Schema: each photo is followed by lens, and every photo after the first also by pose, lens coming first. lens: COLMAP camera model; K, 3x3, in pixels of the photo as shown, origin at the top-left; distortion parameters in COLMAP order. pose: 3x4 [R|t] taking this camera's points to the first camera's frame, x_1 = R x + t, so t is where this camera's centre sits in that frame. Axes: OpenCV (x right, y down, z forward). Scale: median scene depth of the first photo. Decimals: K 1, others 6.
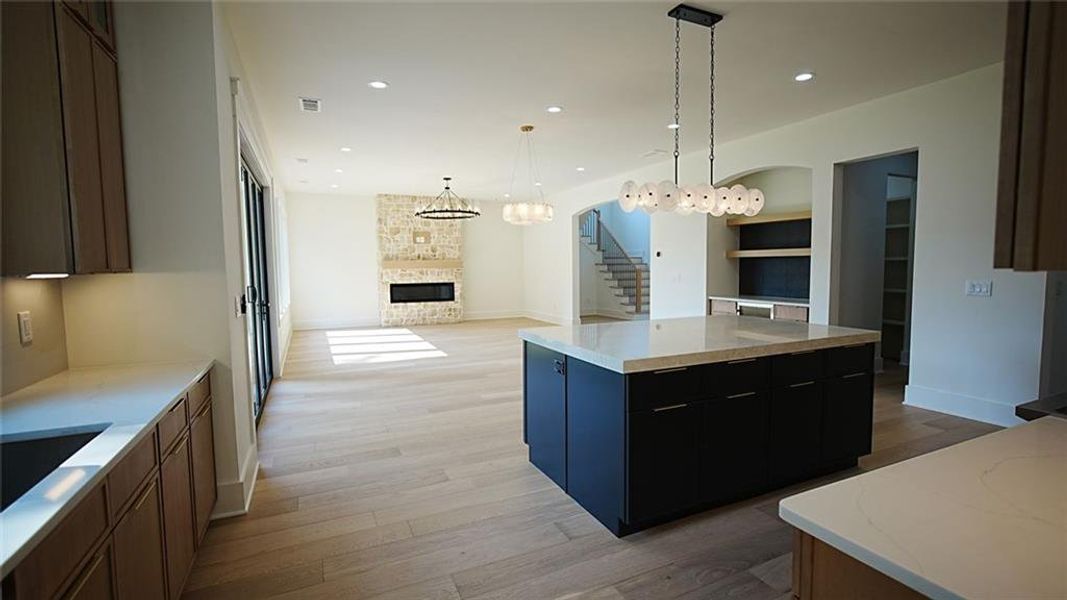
lens RADIAL K [[487.5, 0, 536.5], [0, 487.5, 302.0], [0, 0, 1]] dist [-0.011780, 0.006271]
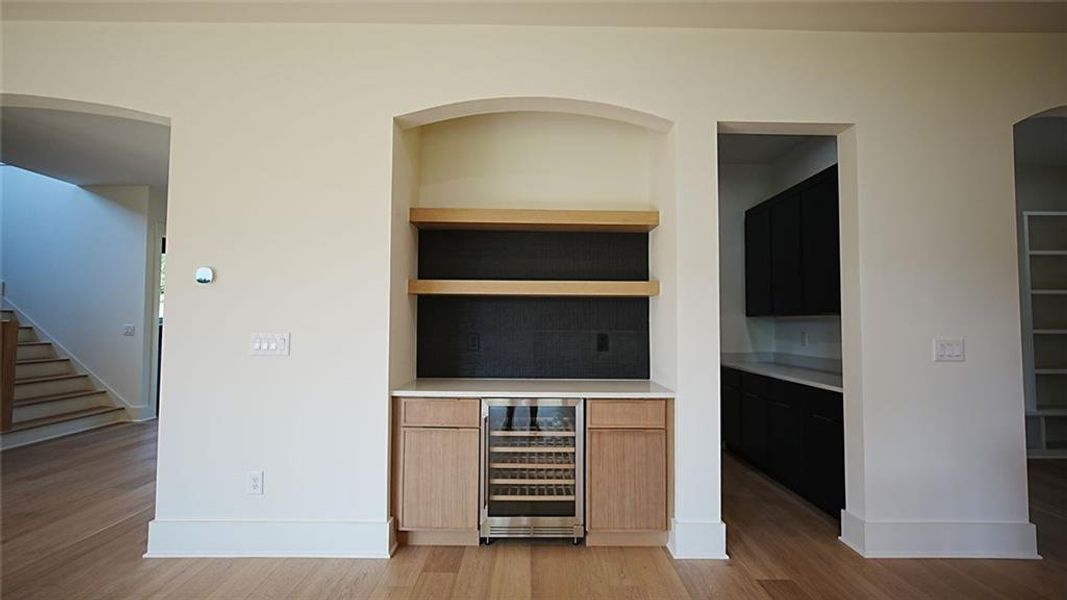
lens RADIAL K [[487.5, 0, 537.8], [0, 487.5, 297.0], [0, 0, 1]] dist [-0.011780, 0.006271]
pose [[0.414097, 0.061899, 0.908126, 0.032959], [0.058671, 0.993795, -0.094492, -0.032077], [-0.908340, 0.092409, 0.407896, 0.561537]]
